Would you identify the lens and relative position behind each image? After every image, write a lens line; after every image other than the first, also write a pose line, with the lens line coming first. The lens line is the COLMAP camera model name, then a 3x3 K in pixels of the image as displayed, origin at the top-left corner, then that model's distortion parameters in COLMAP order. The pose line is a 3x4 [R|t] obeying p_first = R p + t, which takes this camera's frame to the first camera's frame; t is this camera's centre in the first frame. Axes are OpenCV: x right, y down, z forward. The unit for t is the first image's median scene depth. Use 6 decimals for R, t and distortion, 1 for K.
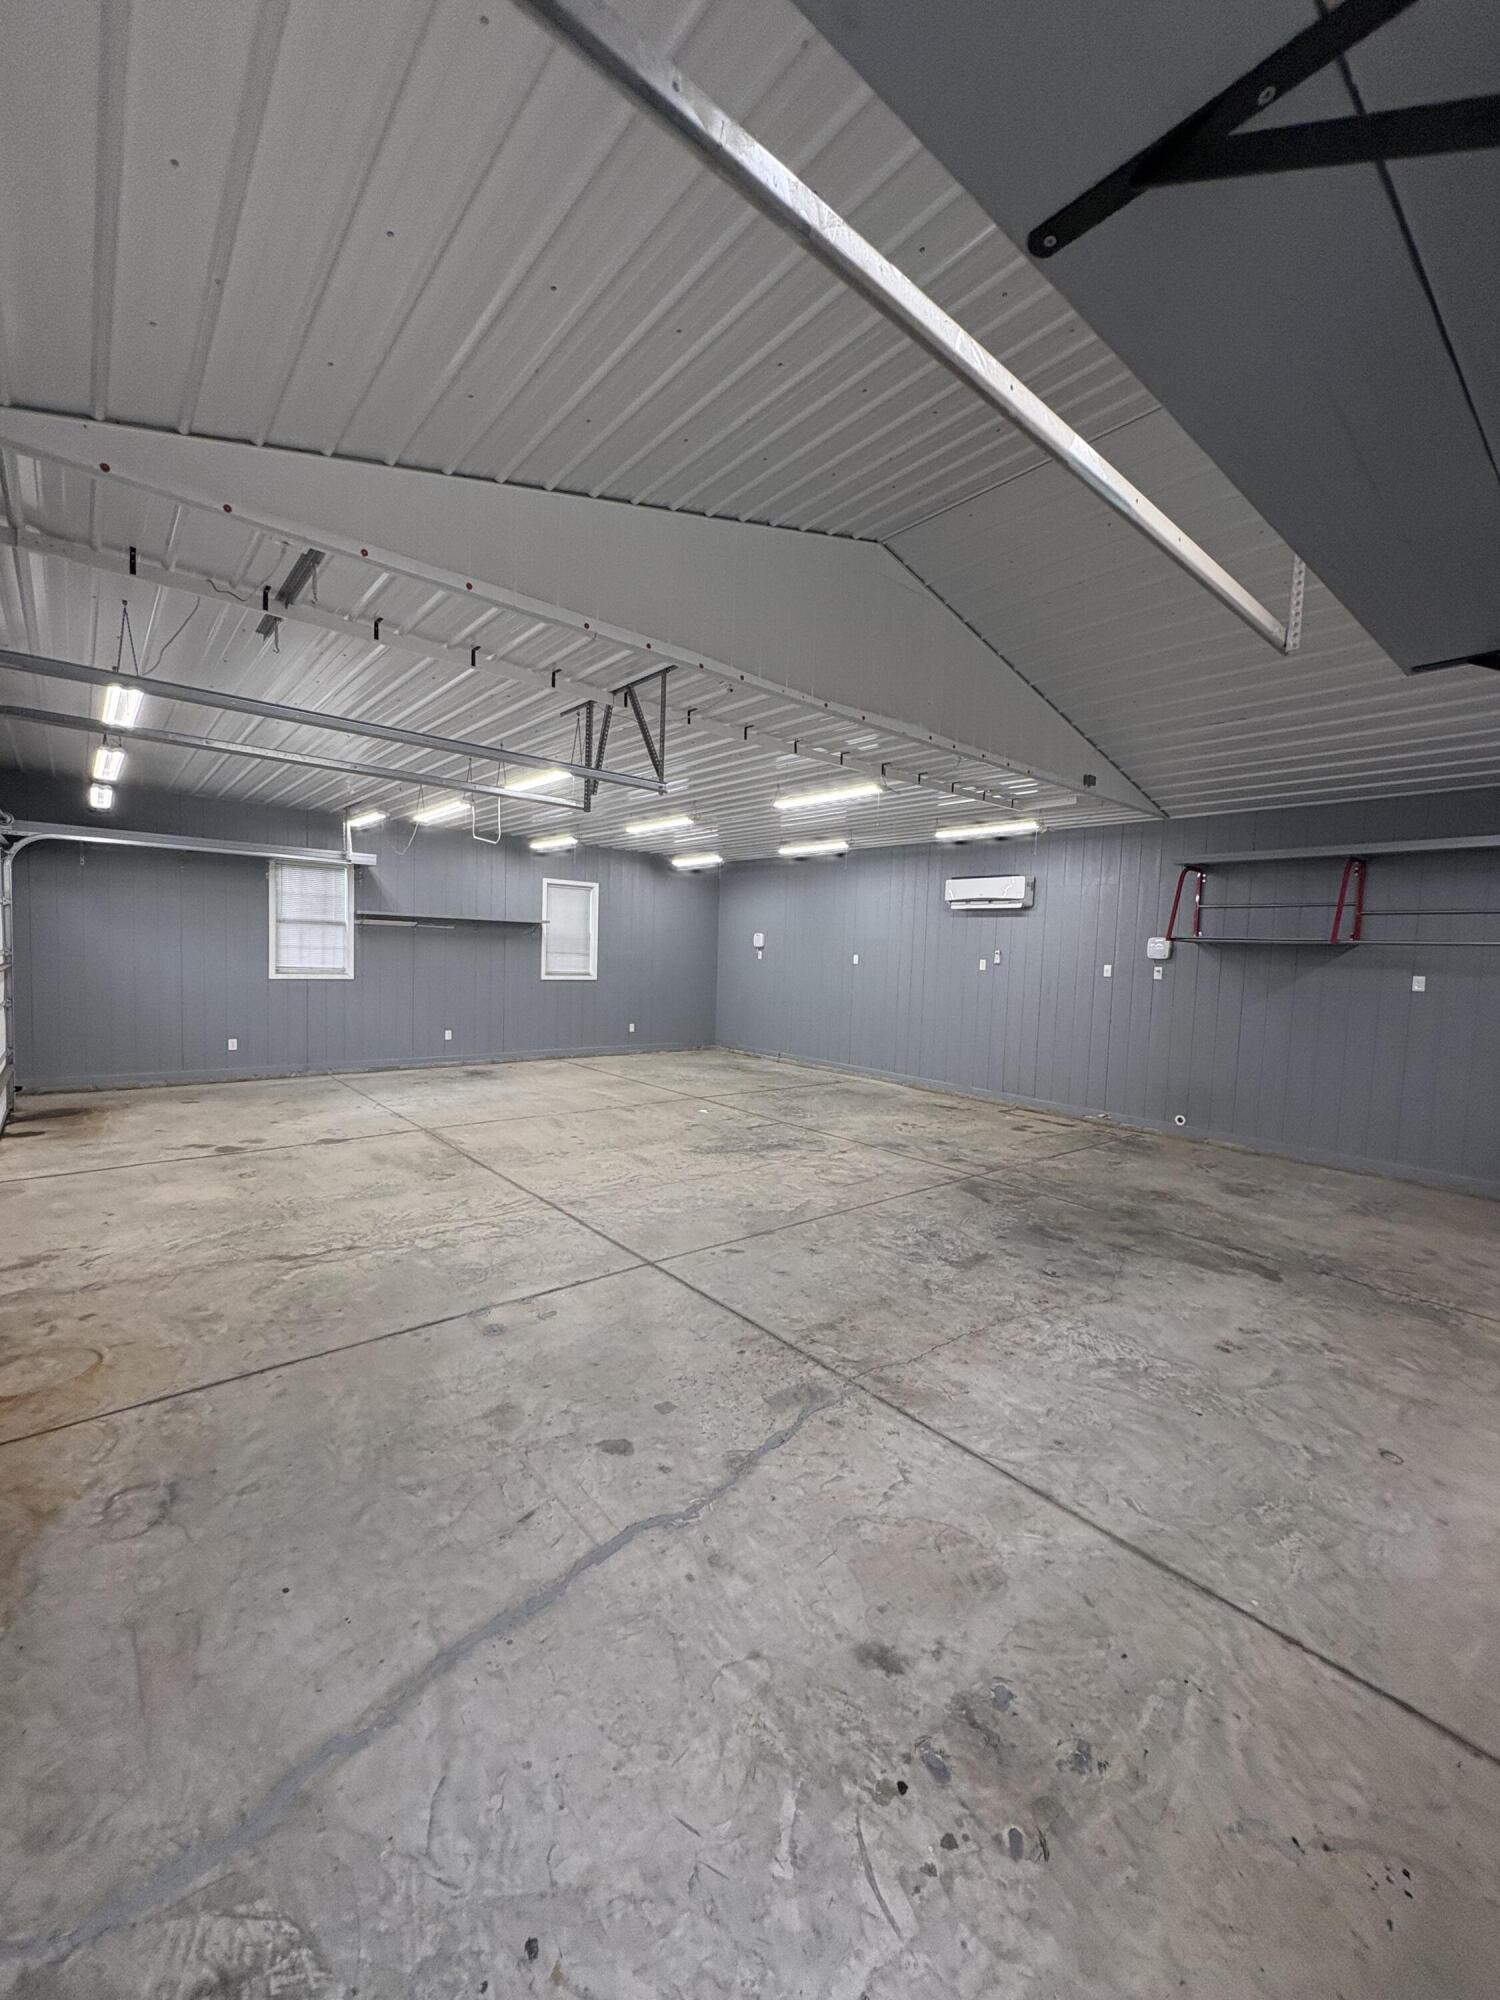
lens RADIAL K [[790.1, 0, 749.6], [0, 790.1, 1000.8], [0, 0, 1]] dist [0.000649, -0.000245]
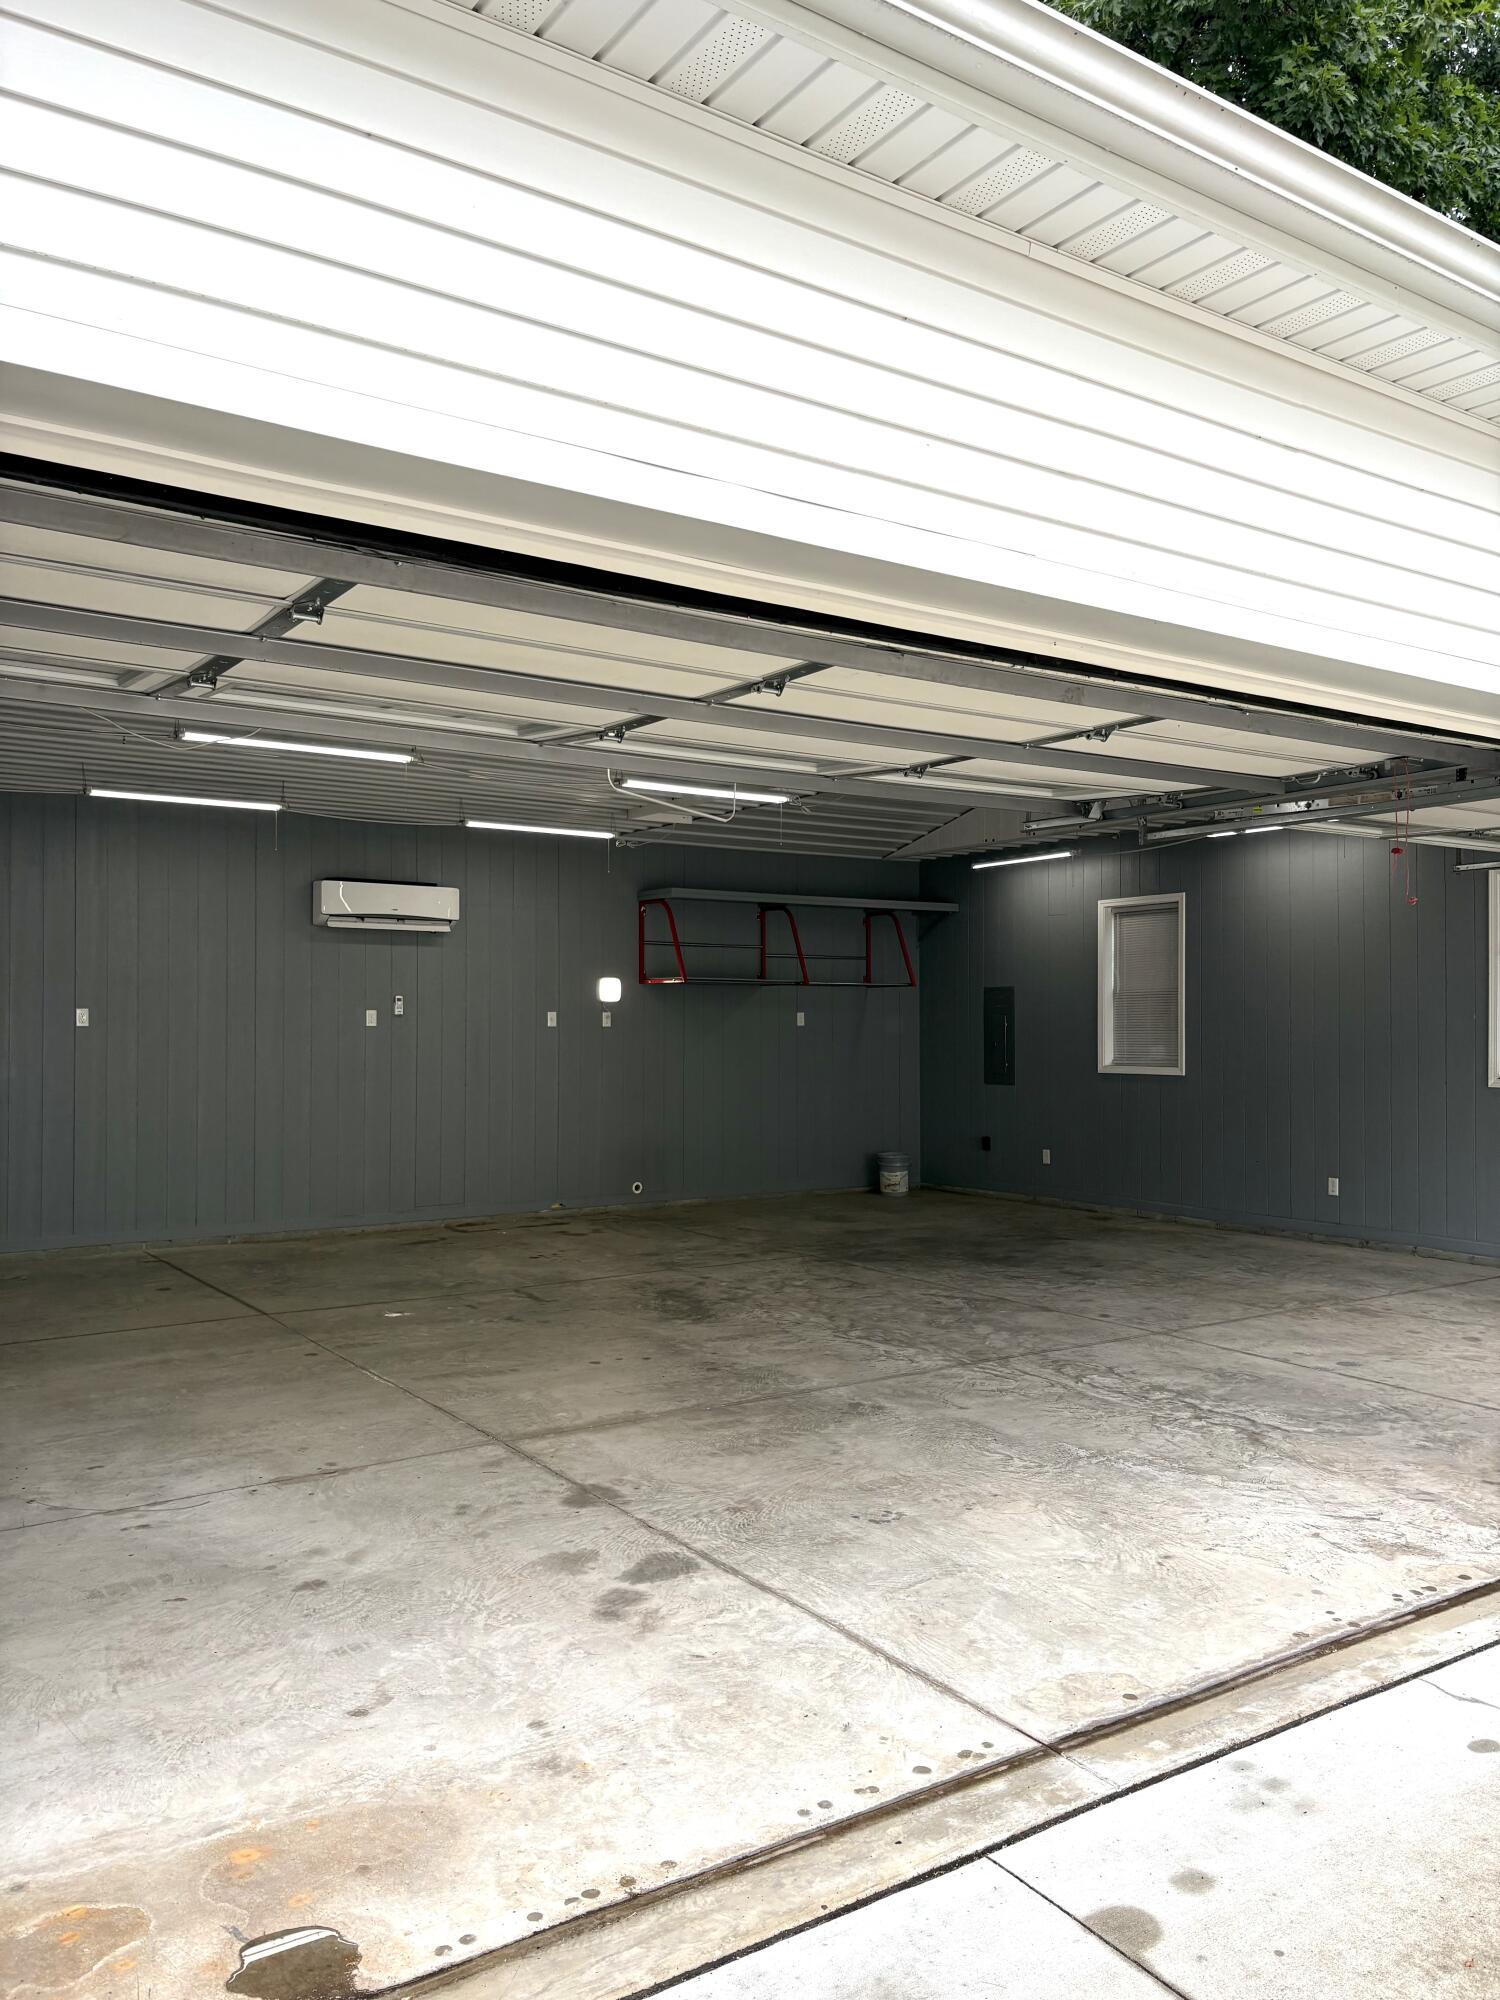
lens RADIAL K [[1510.9, 0, 750.7], [0, 1510.9, 995.1], [0, 0, 1]] dist [0.035194, -0.038861]
pose [[0.106969, -0.016632, 0.994123, -1.933444], [0.066730, 0.997726, 0.009512, -0.120831], [-0.992021, 0.065321, 0.107835, 1.227785]]
